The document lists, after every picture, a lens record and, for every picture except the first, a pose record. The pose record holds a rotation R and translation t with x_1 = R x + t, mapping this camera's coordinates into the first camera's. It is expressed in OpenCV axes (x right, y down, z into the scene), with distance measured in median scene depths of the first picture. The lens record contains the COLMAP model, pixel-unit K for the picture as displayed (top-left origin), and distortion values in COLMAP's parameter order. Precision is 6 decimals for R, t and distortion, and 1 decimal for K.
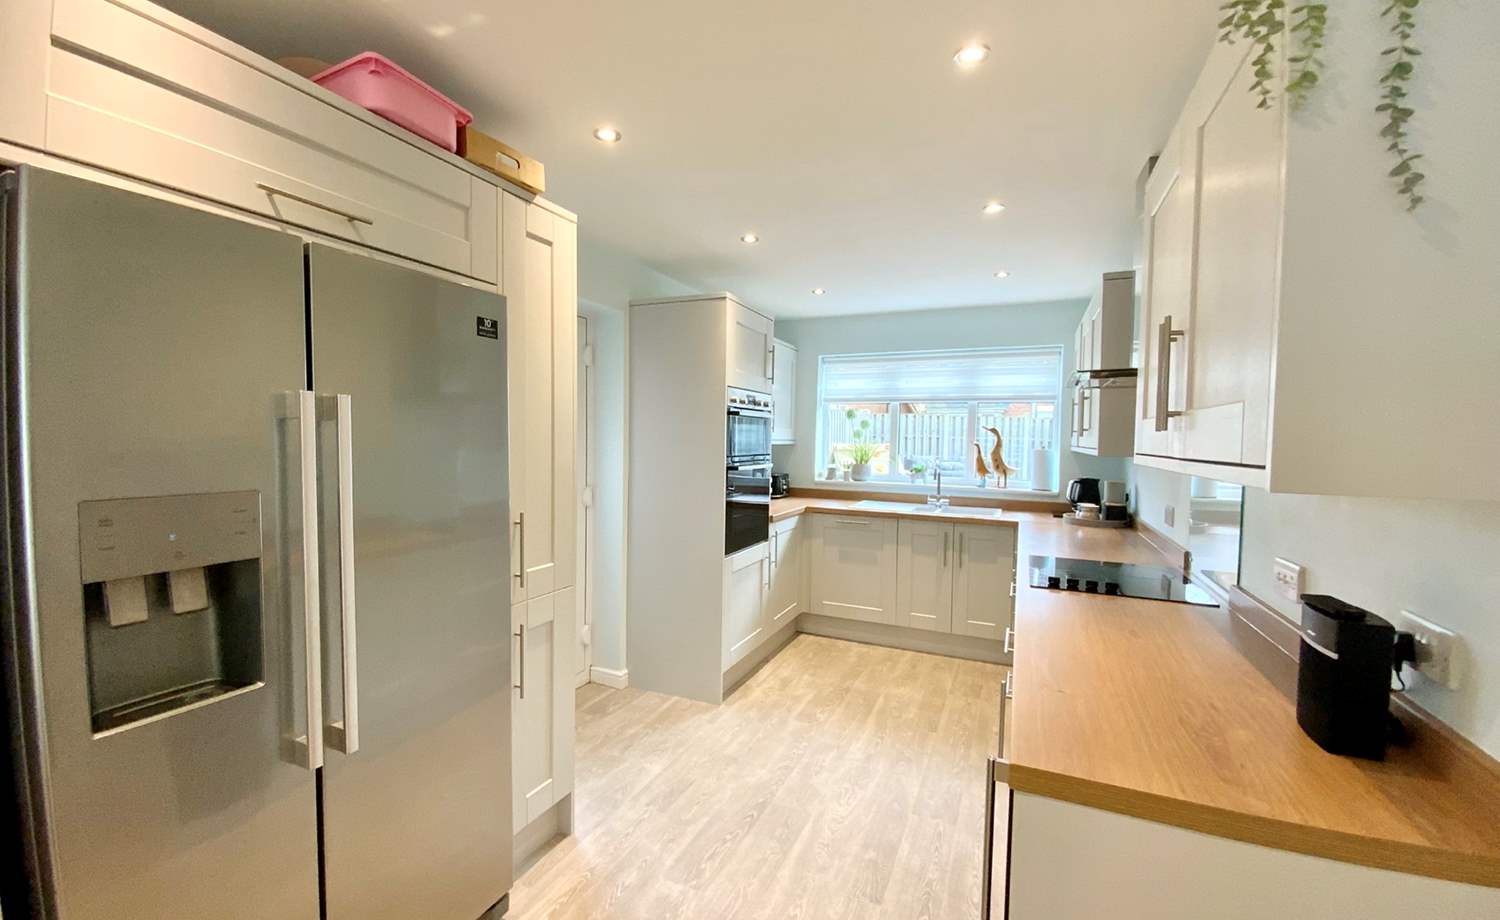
lens RADIAL K [[611.5, 0, 752.1], [0, 611.5, 466.4], [0, 0, 1]] dist [0.013892, -0.010084]
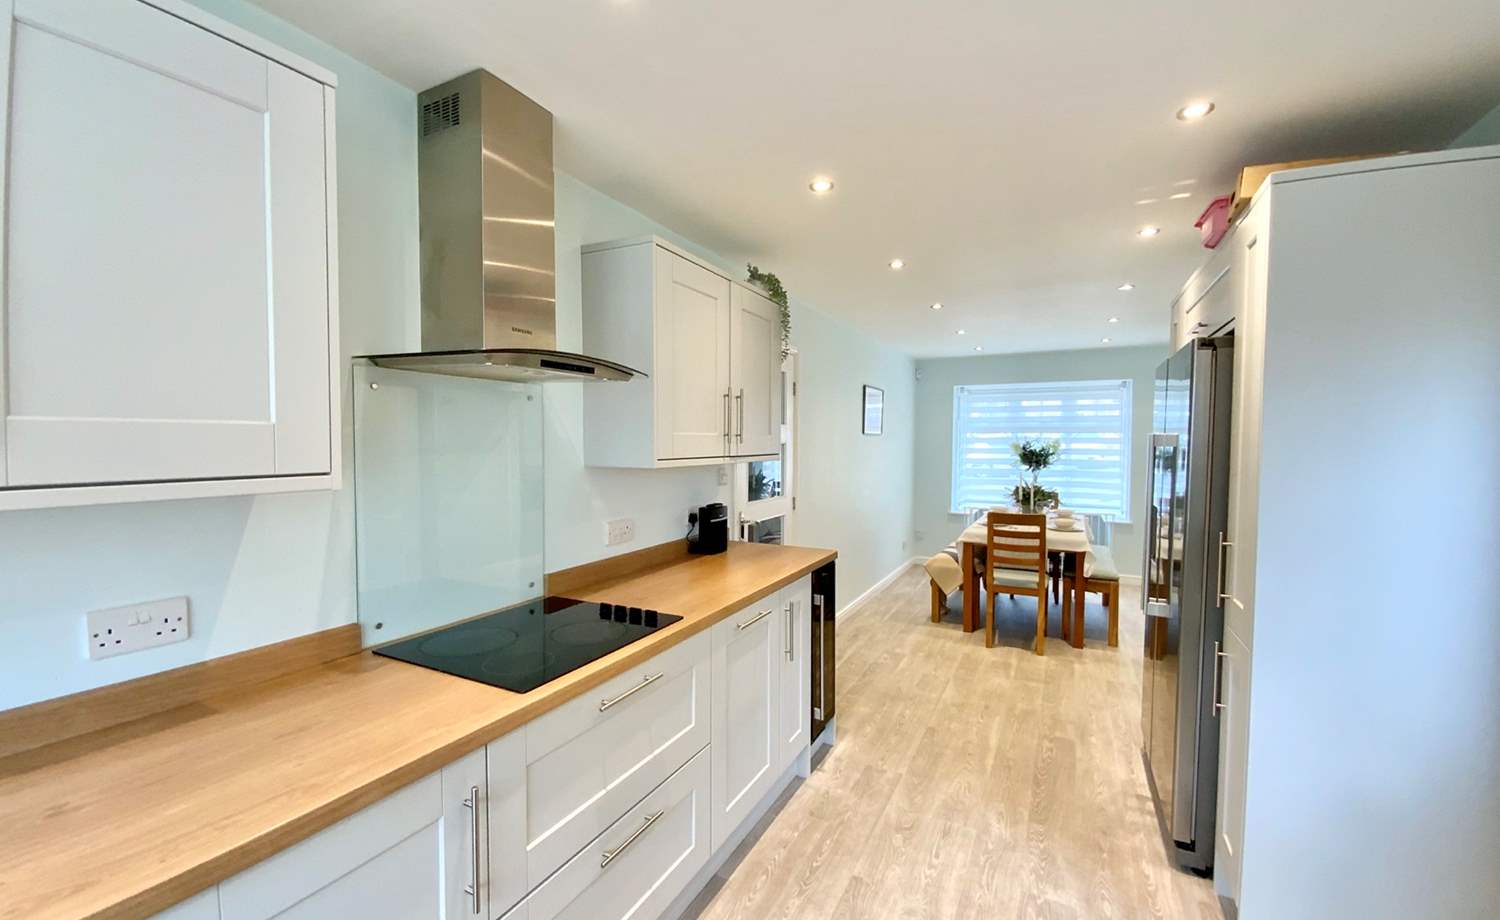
lens RADIAL K [[611.5, 0, 752.1], [0, 611.5, 466.4], [0, 0, 1]] dist [0.013892, -0.010084]
pose [[-0.997931, -0.023974, 0.059653, 0.325009], [-0.018567, 0.995806, 0.089586, -0.106638], [-0.061550, 0.088293, -0.994191, 1.942292]]
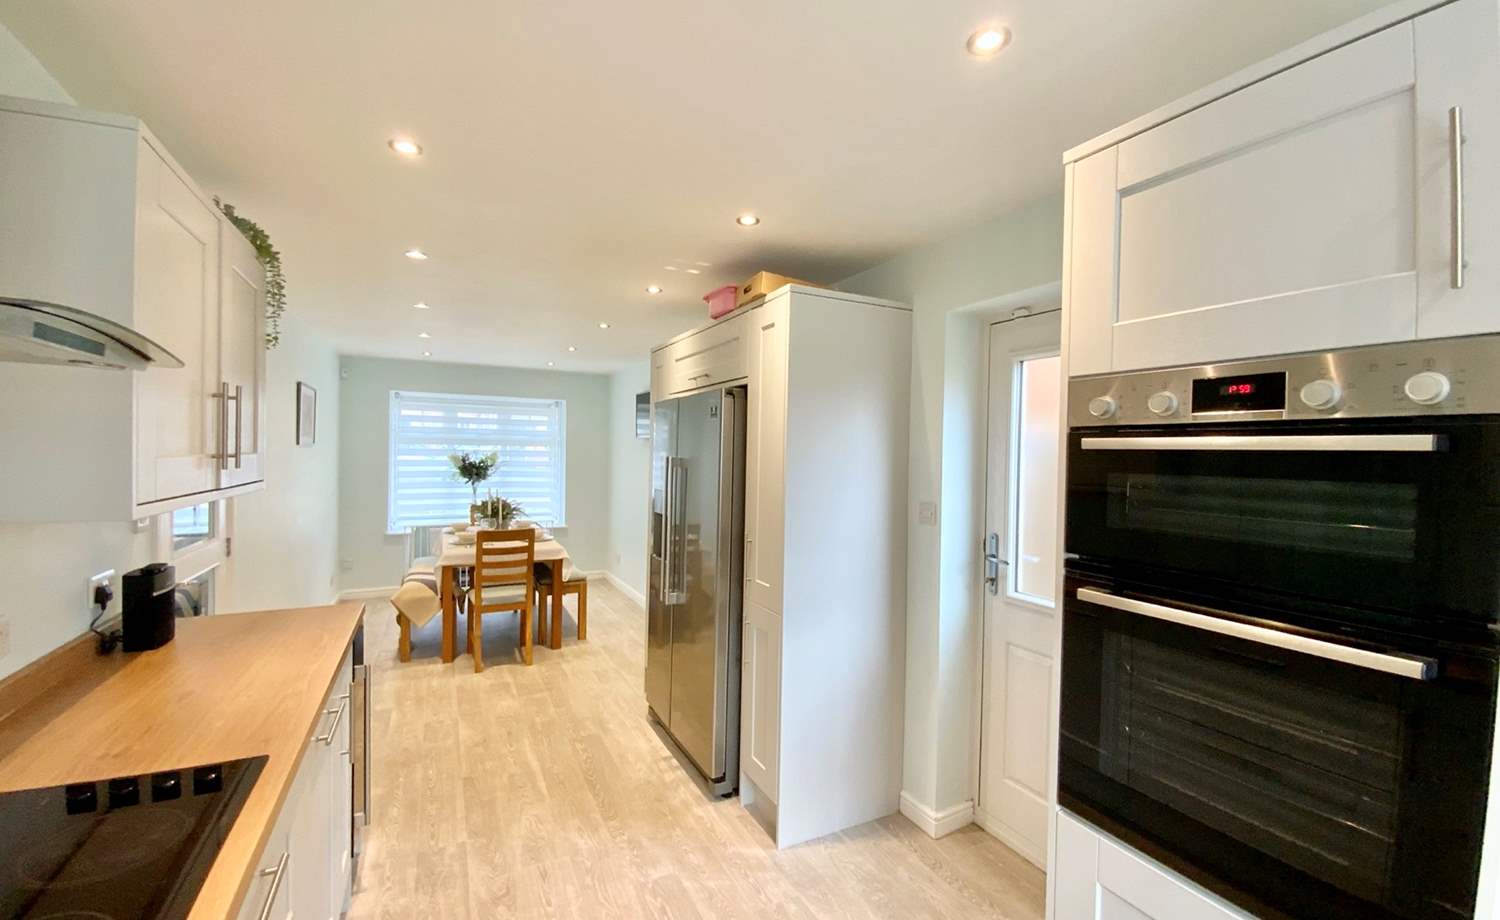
lens RADIAL K [[611.5, 0, 752.1], [0, 611.5, 466.4], [0, 0, 1]] dist [0.013892, -0.010084]
pose [[-0.624429, -0.014273, -0.780951, 0.653584], [-0.067017, 0.997125, 0.035361, -0.120710], [0.778201, 0.074418, -0.623591, 1.756726]]
